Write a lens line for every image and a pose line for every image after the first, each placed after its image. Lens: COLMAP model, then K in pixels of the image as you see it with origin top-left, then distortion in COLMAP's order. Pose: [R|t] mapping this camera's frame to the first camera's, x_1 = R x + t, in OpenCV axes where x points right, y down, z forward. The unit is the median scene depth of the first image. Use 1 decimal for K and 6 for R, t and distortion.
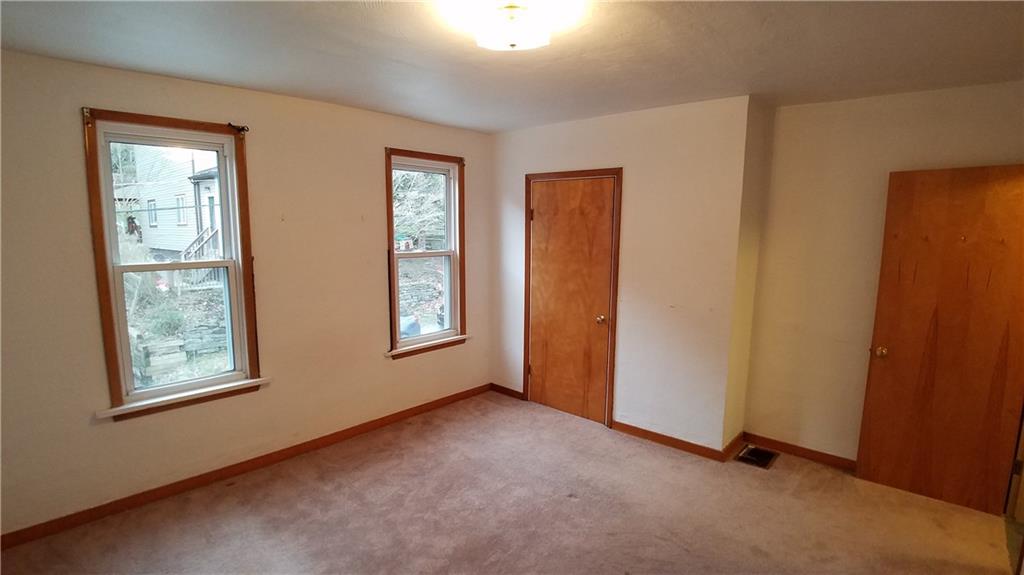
lens RADIAL K [[513.3, 0, 516.9], [0, 513.3, 299.7], [0, 0, 1]] dist [-0.030320, -0.014699]
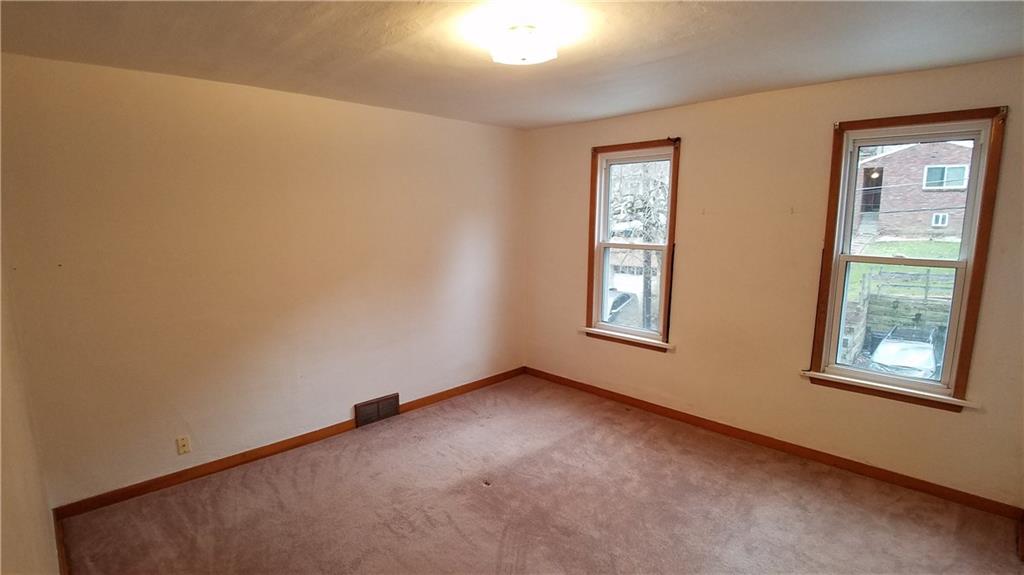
lens RADIAL K [[513.3, 0, 516.9], [0, 513.3, 299.7], [0, 0, 1]] dist [-0.030320, -0.014699]
pose [[-0.085245, 0.163505, -0.982853, 0.603525], [-0.129490, 0.976259, 0.173639, -0.098040], [0.987910, 0.142071, -0.062049, 0.593049]]
